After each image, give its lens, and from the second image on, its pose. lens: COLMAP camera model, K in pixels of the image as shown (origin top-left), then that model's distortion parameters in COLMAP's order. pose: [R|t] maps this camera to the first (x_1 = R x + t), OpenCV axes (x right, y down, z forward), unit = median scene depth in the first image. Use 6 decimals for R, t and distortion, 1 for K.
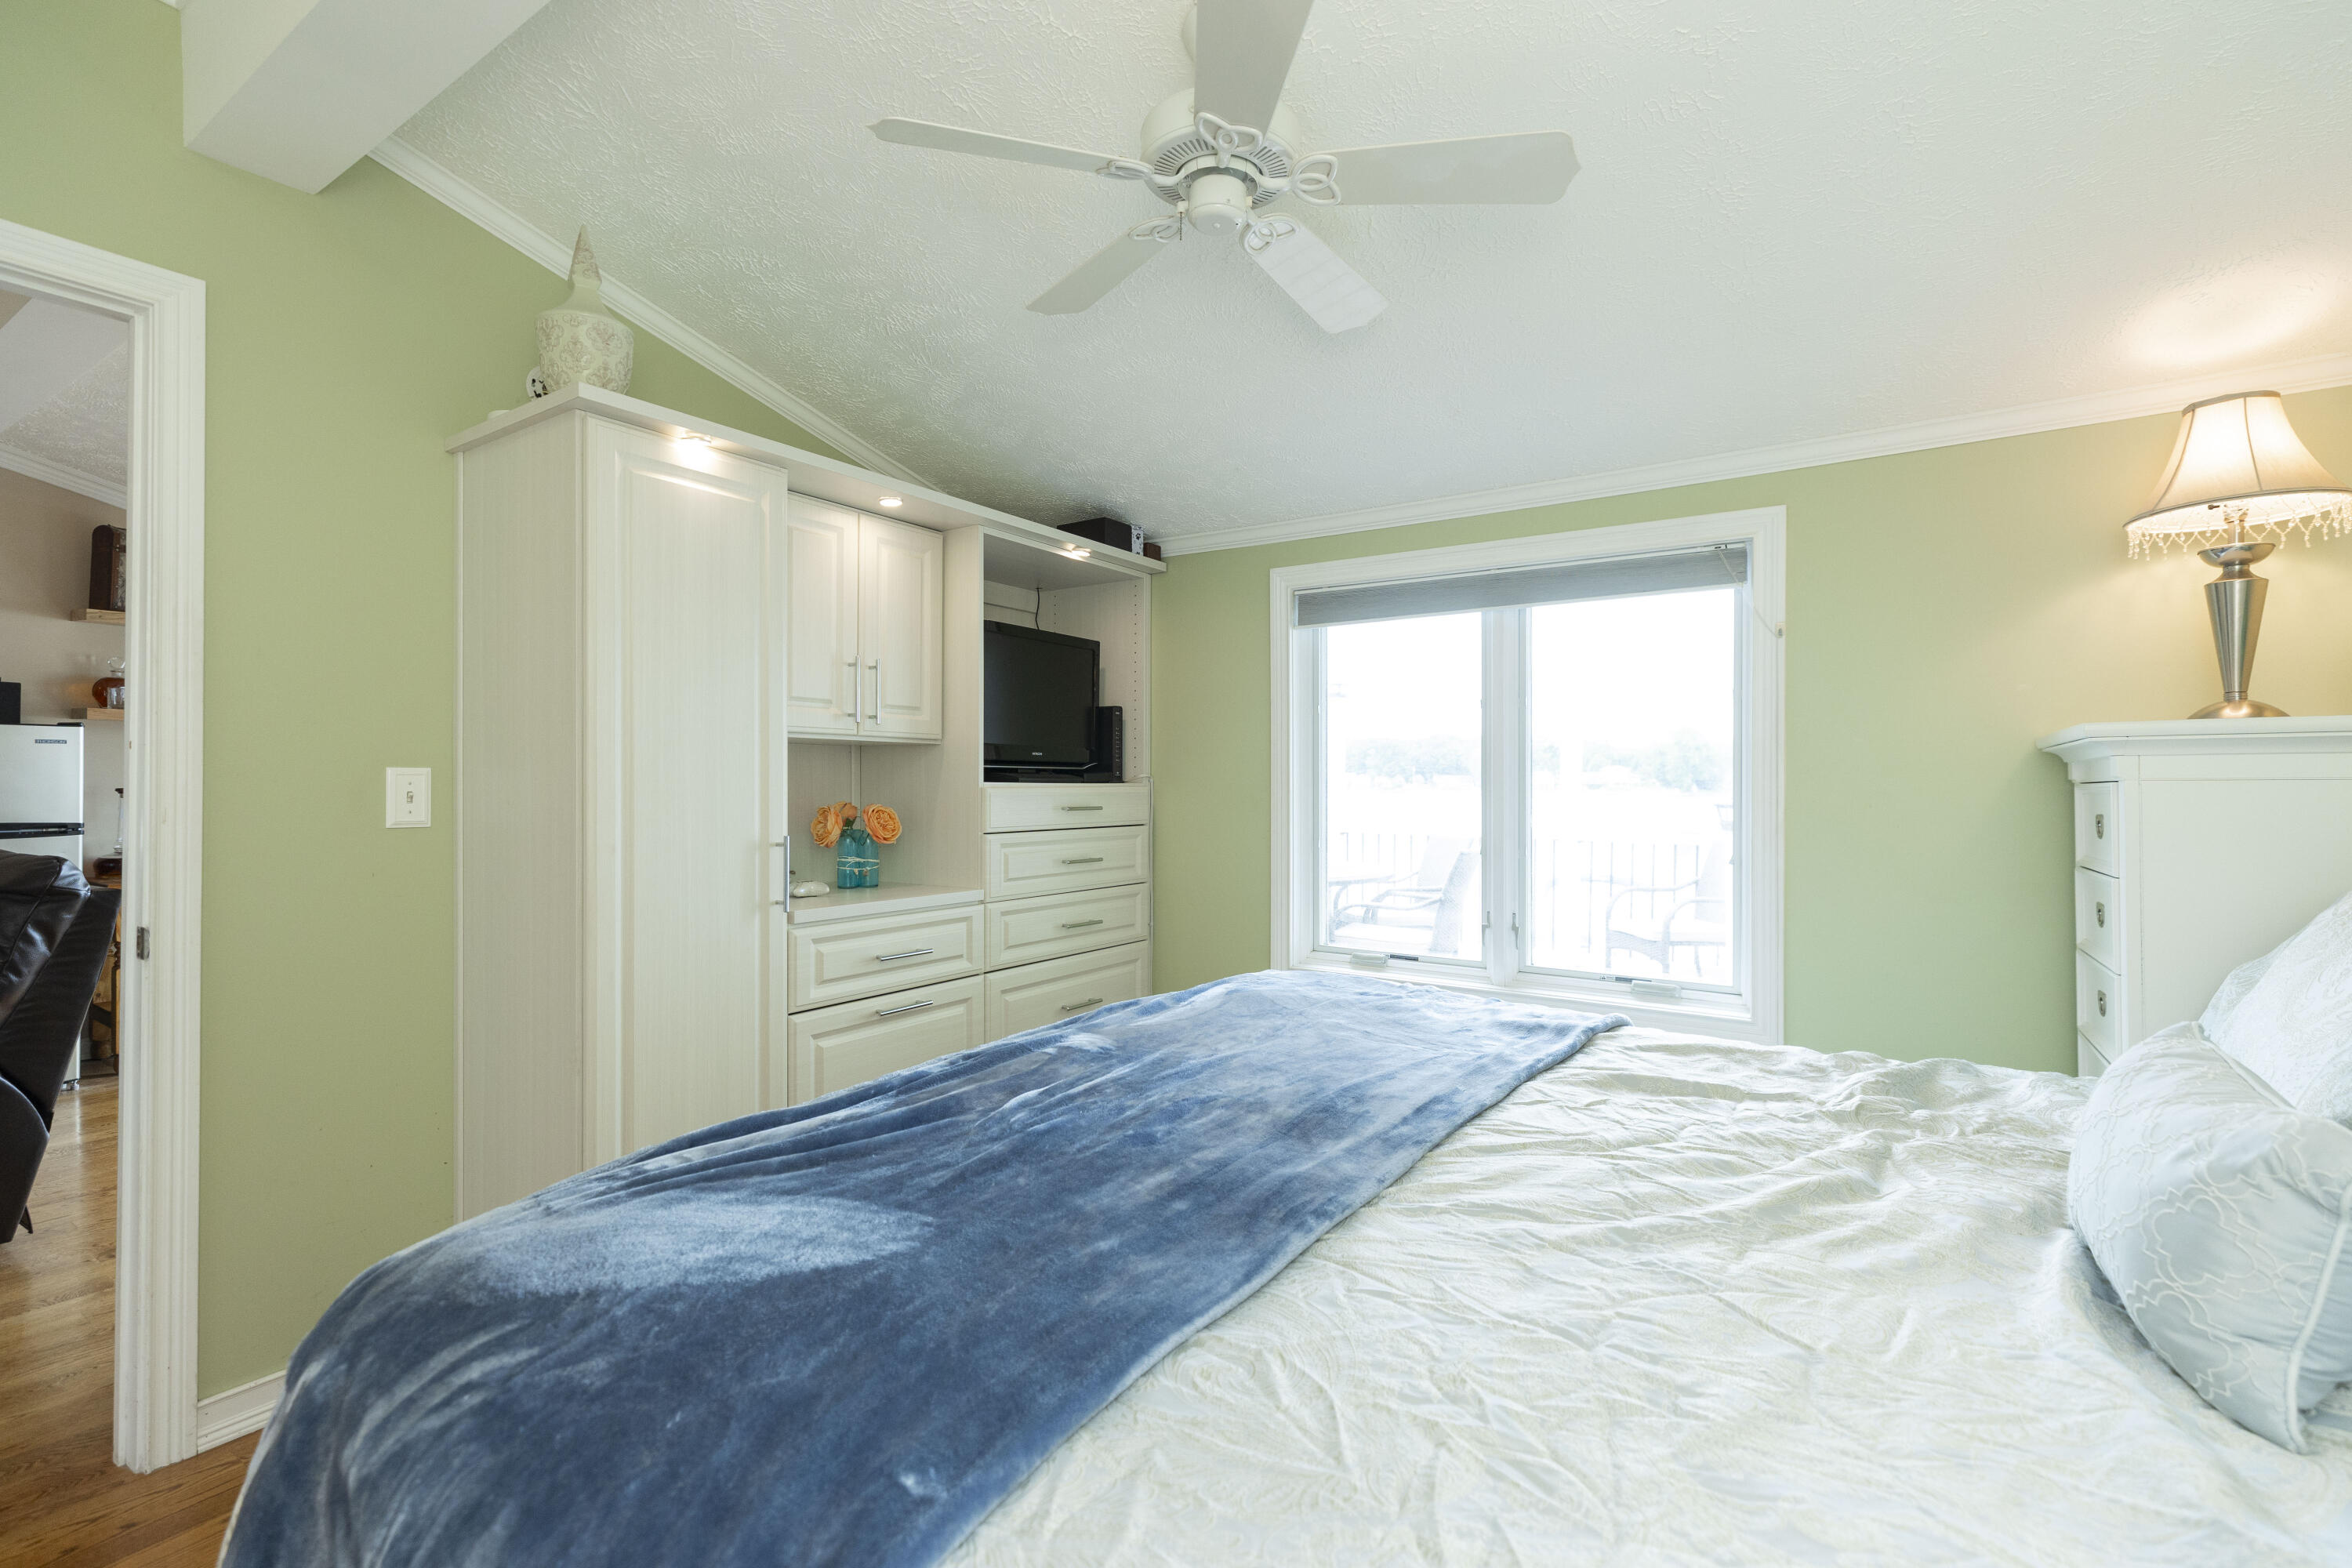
lens RADIAL K [[1038.7, 0, 1176.0], [0, 1038.7, 784.0], [0, 0, 1]] dist [0.001152, 0.000287]
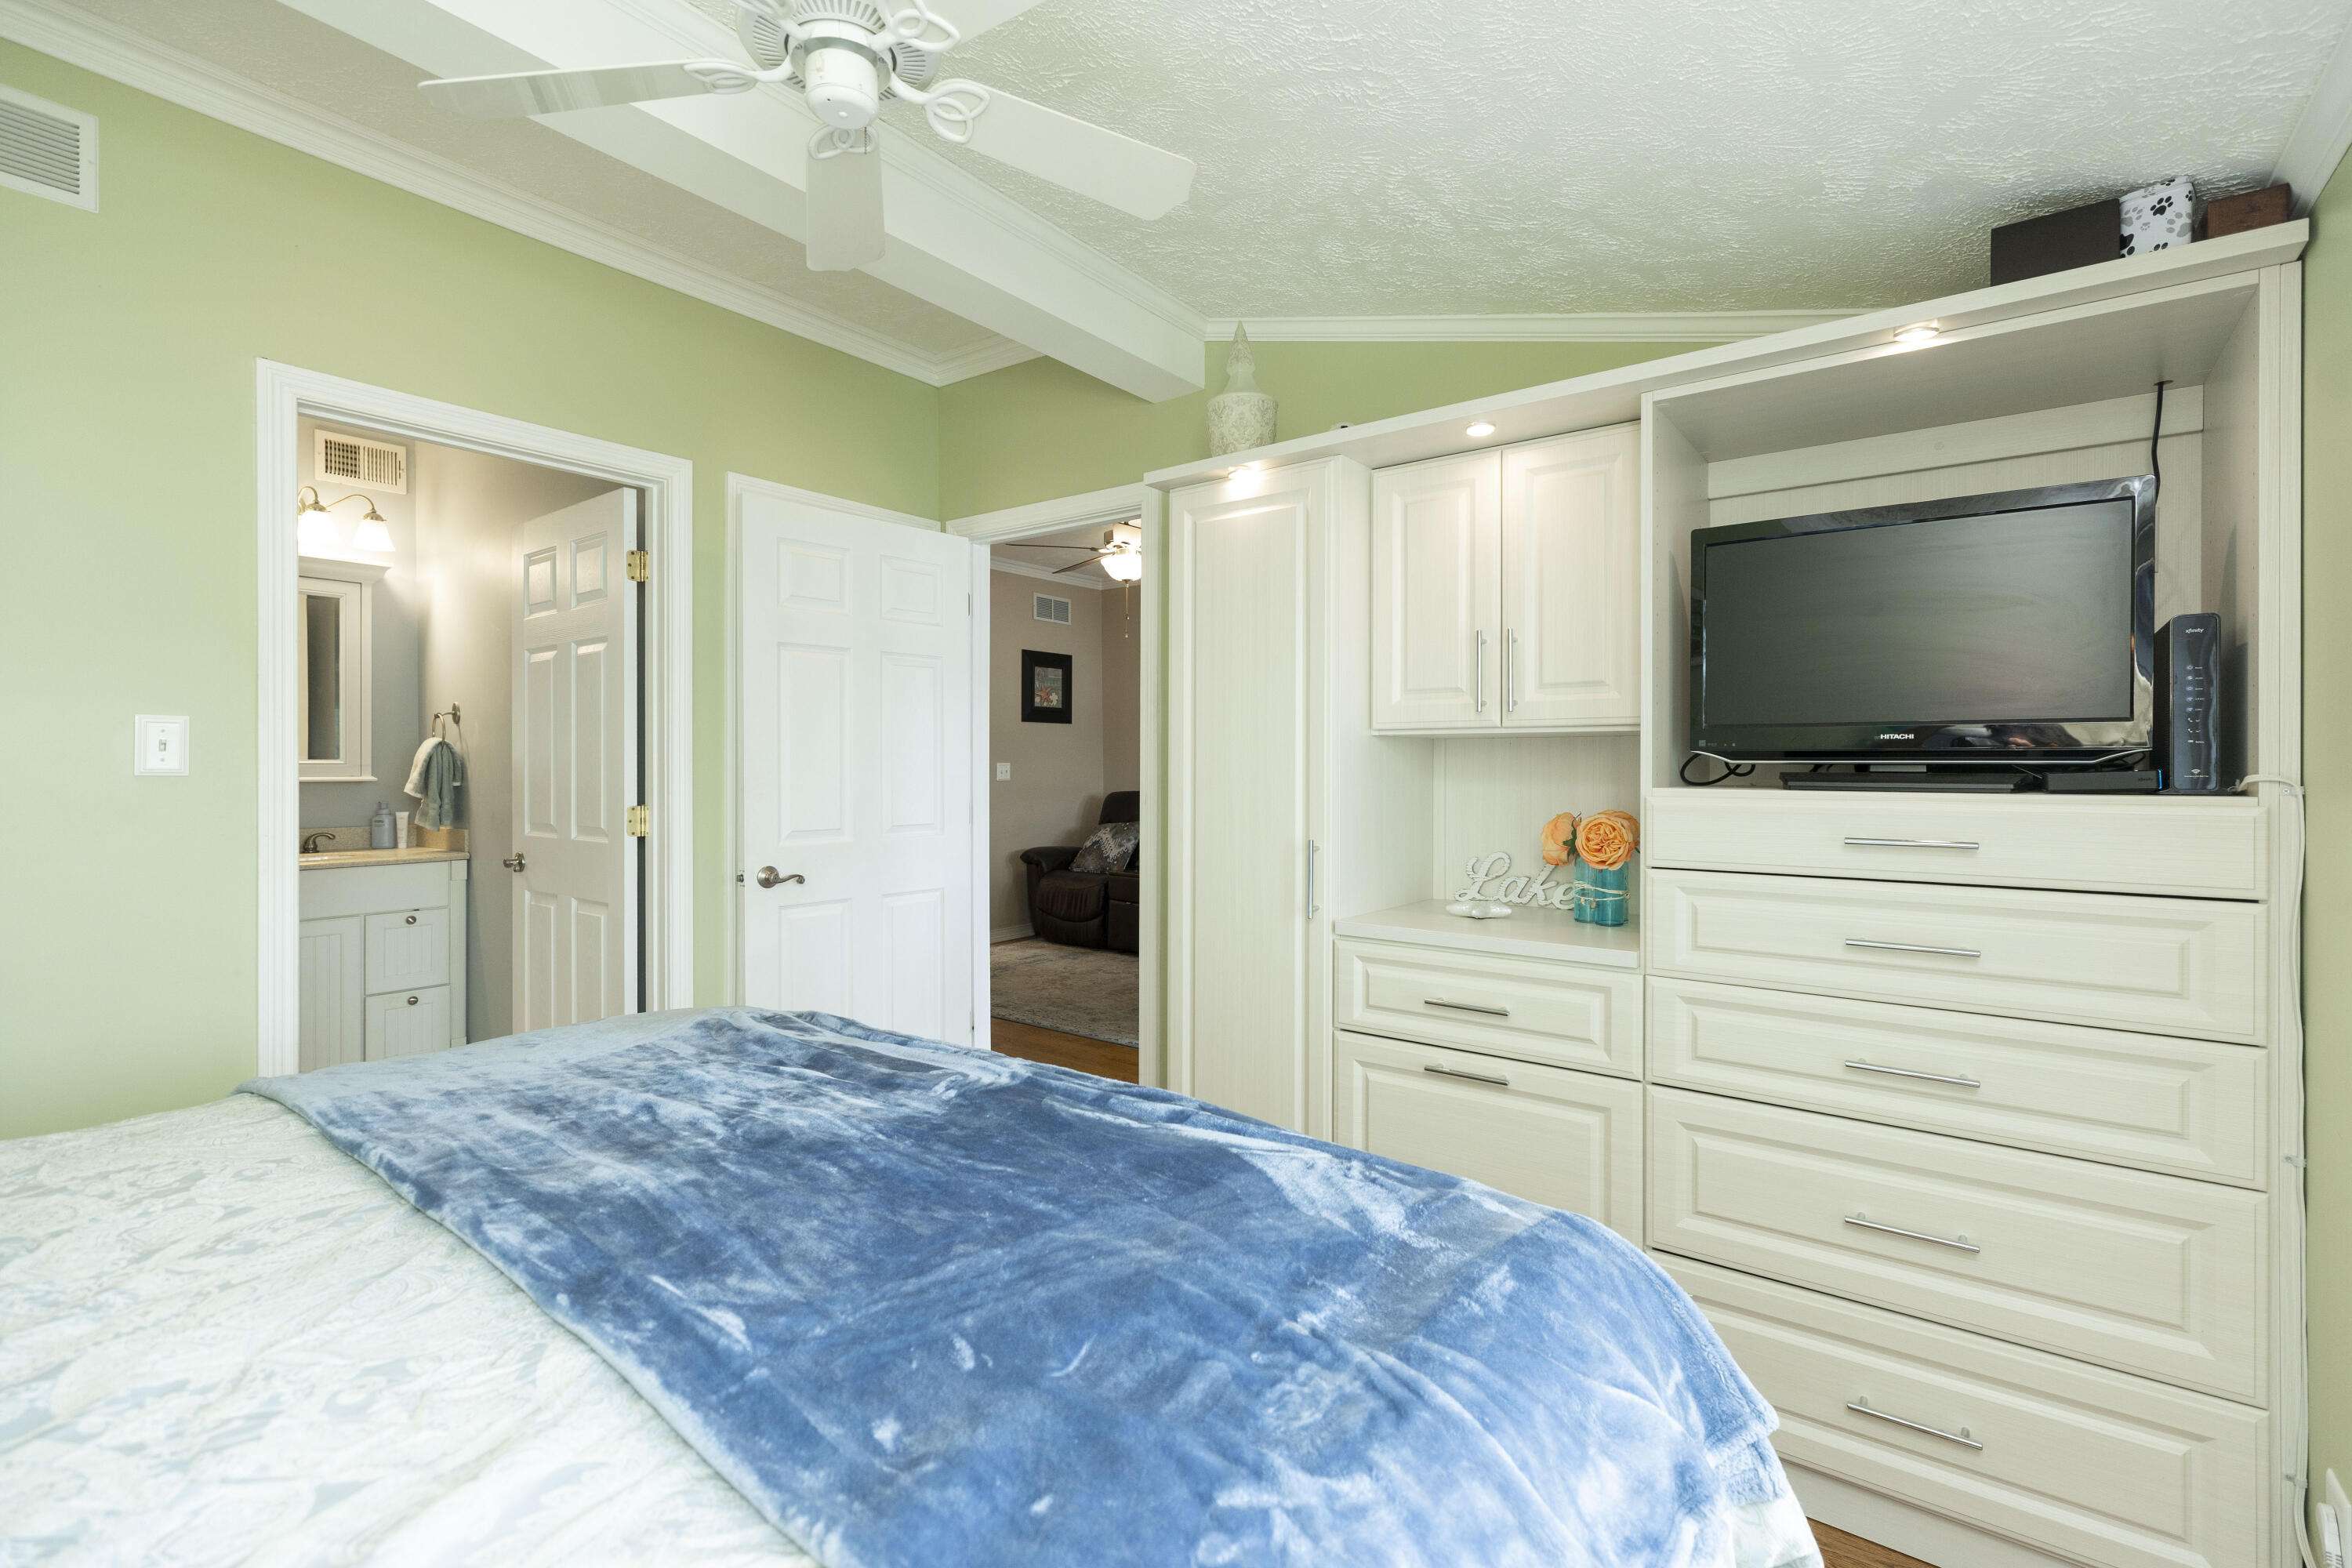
lens RADIAL K [[1038.7, 0, 1176.0], [0, 1038.7, 784.0], [0, 0, 1]] dist [0.001152, 0.000287]
pose [[-0.061253, 0.014303, -0.998020, 0.573551], [-0.003745, 0.999887, 0.014559, -0.015479], [0.998115, 0.004630, -0.061192, 0.892994]]
